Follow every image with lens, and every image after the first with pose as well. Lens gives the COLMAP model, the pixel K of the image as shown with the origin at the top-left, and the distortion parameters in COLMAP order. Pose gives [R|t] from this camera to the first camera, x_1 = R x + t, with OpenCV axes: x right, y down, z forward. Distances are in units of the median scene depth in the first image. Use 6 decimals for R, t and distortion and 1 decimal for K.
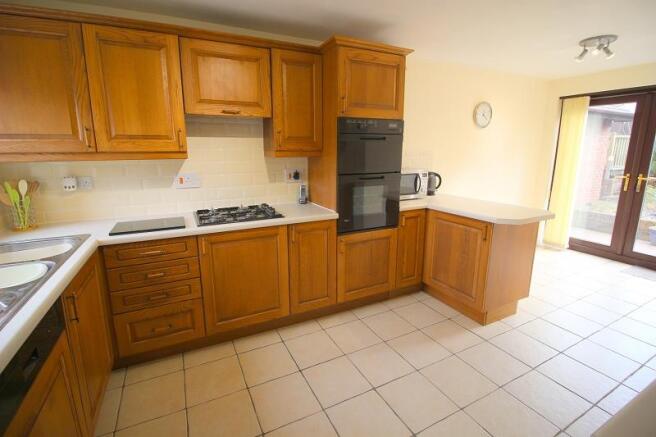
lens RADIAL K [[306.9, 0, 327.2], [0, 306.9, 209.0], [0, 0, 1]] dist [0.000184, -0.009148]
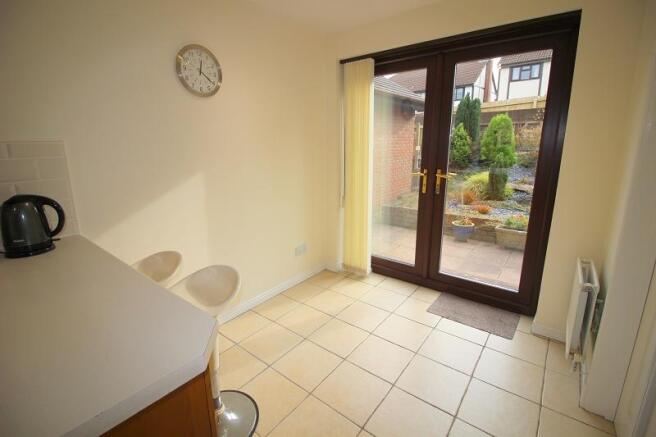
lens RADIAL K [[304.9, 0, 321.0], [0, 304.9, 209.2], [0, 0, 1]] dist [-0.001537, -0.000553]
pose [[0.907609, -0.103477, 0.406865, 0.450740], [0.095523, 0.994628, 0.039876, -0.072359], [-0.408806, 0.002673, 0.912618, 0.431979]]
